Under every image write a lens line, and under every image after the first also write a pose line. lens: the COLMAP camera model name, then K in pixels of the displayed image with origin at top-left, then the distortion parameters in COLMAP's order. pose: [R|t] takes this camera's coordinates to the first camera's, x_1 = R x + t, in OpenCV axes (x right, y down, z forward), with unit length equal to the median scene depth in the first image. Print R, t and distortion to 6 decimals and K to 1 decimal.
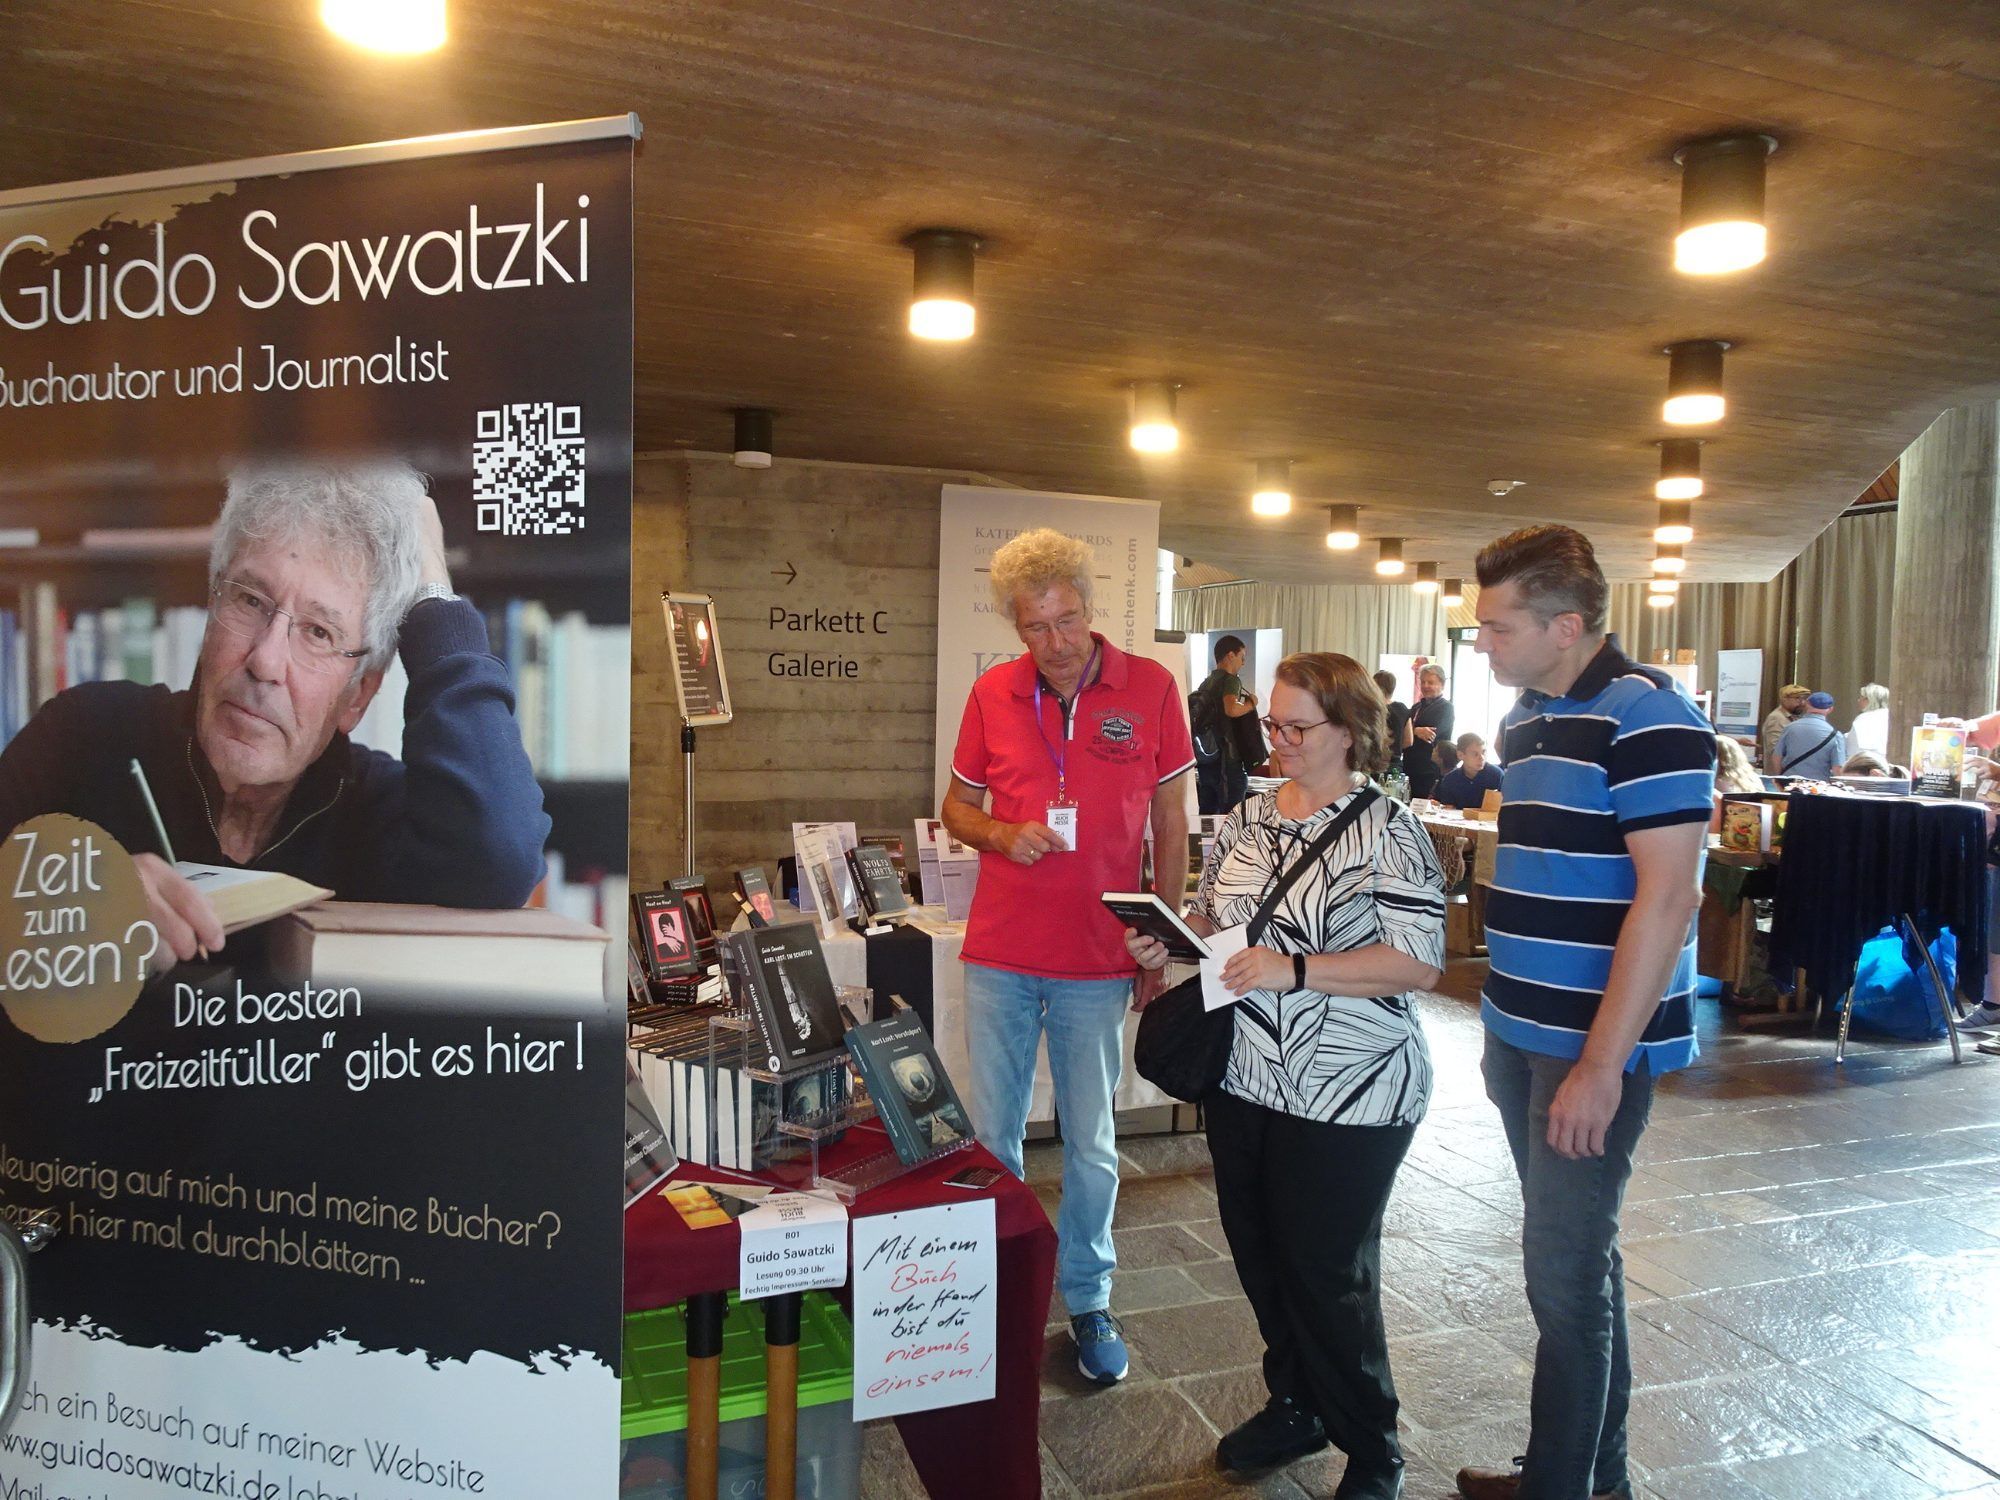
lens RADIAL K [[1449.0, 0, 1000.0], [0, 1449.0, 750.0], [0, 0, 1]] dist [0.006835, 0.001462]
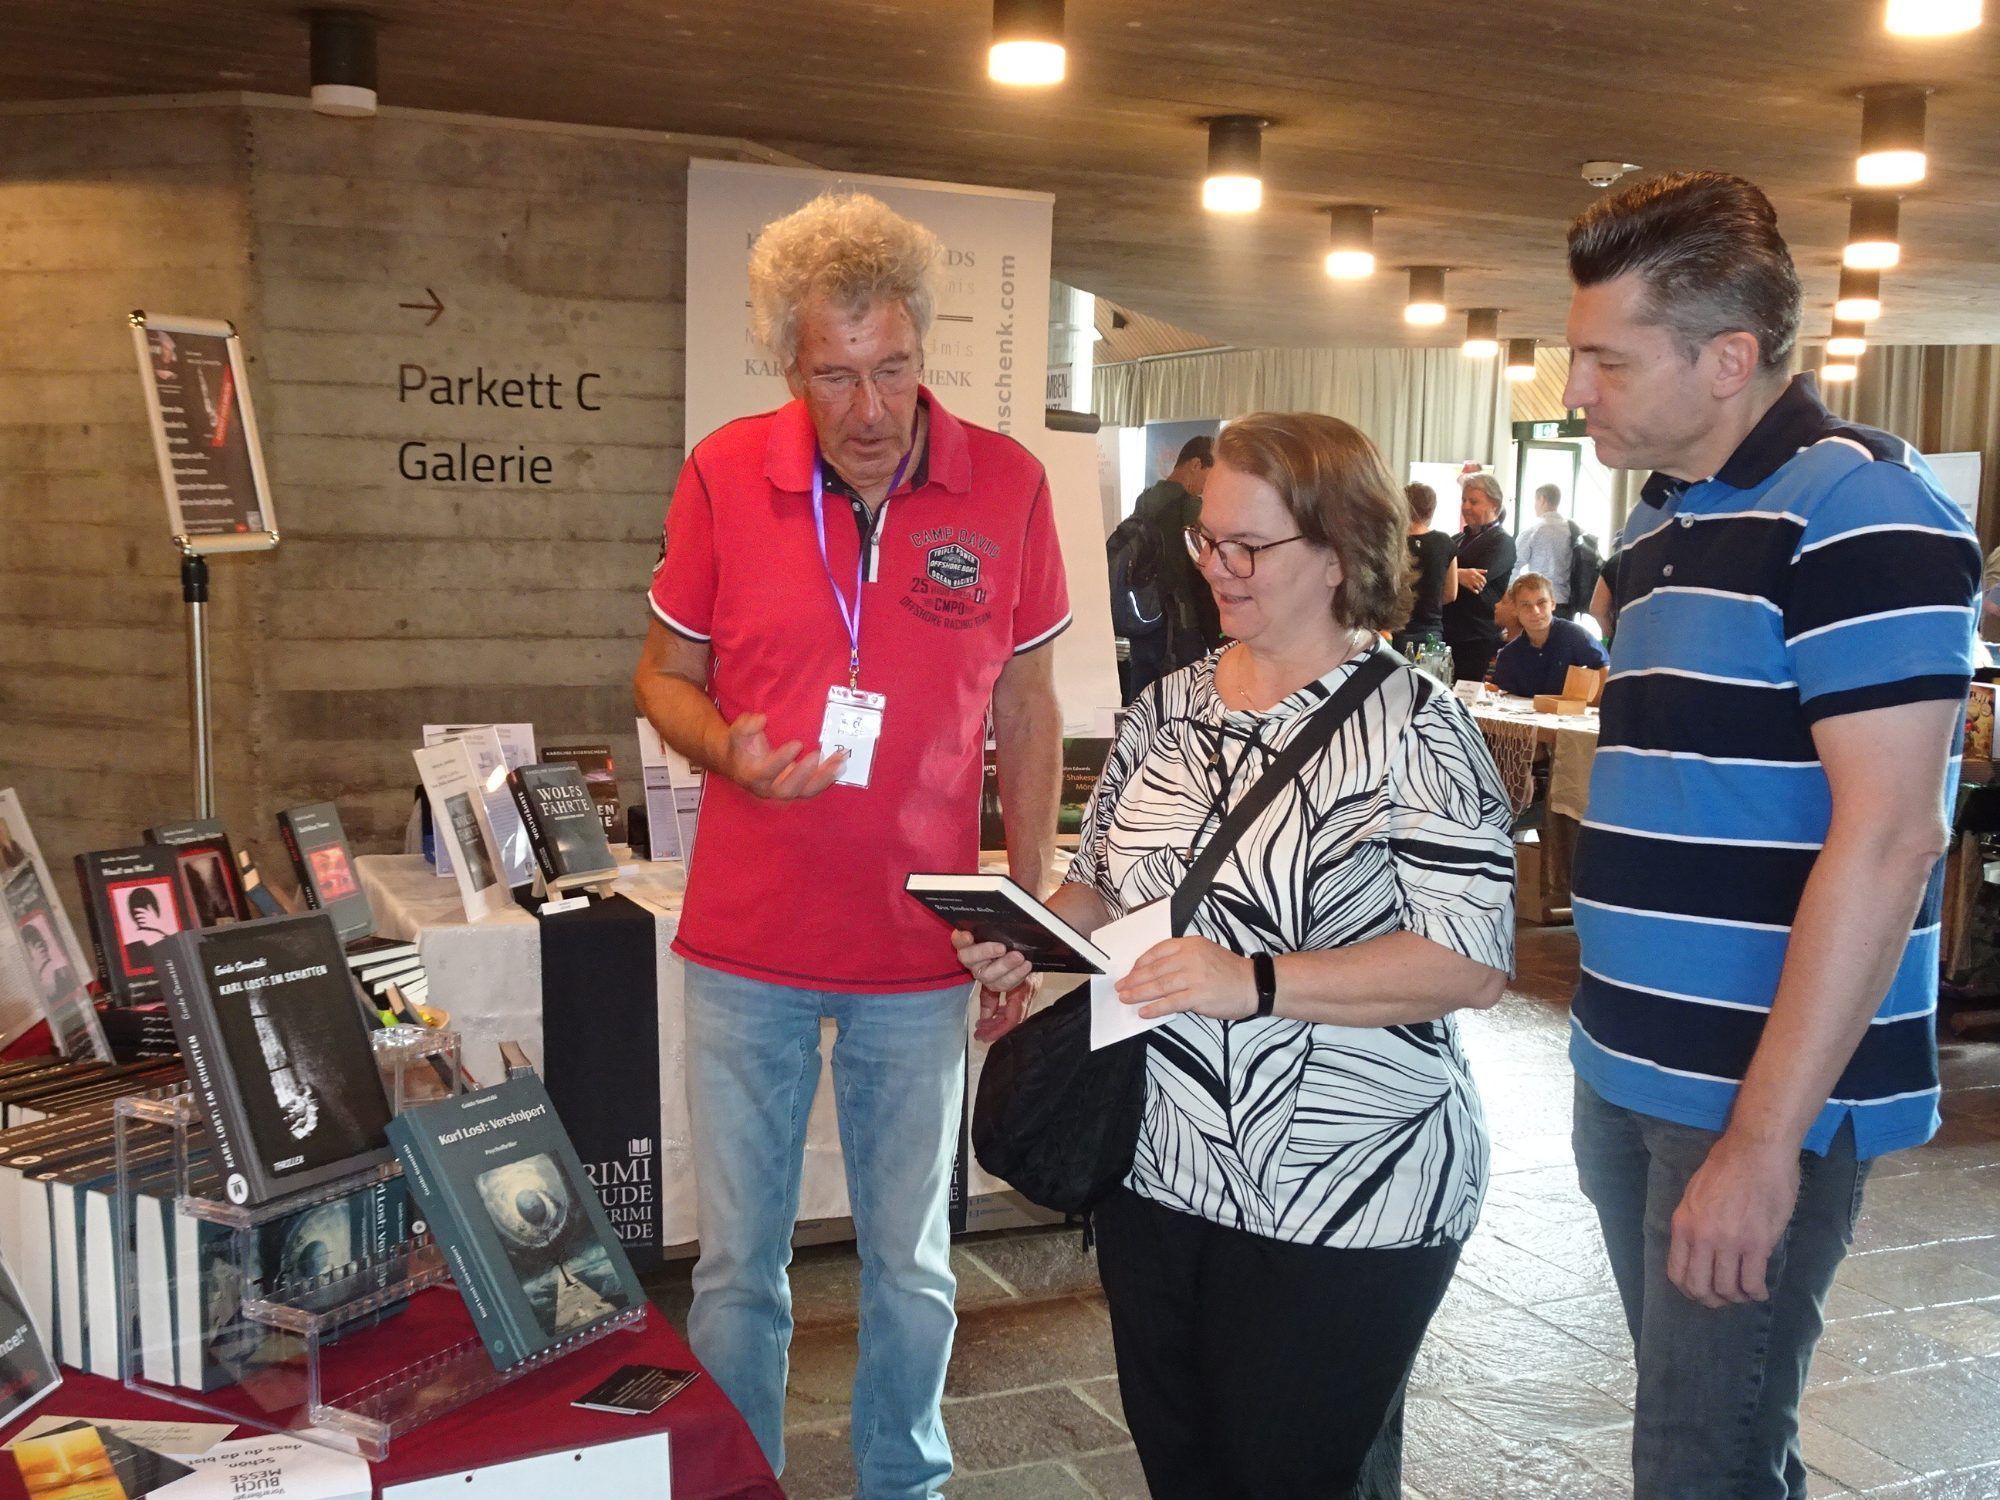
lens RADIAL K [[2079.9, 0, 1000.0], [0, 2079.9, 750.0], [0, 0, 1]] dist [-0.004240, 0.039325]
pose [[0.998135, -0.007879, 0.060529, 0.045410], [0.004073, 0.998021, 0.062745, 0.009232], [-0.060904, -0.062382, 0.996192, 0.158748]]
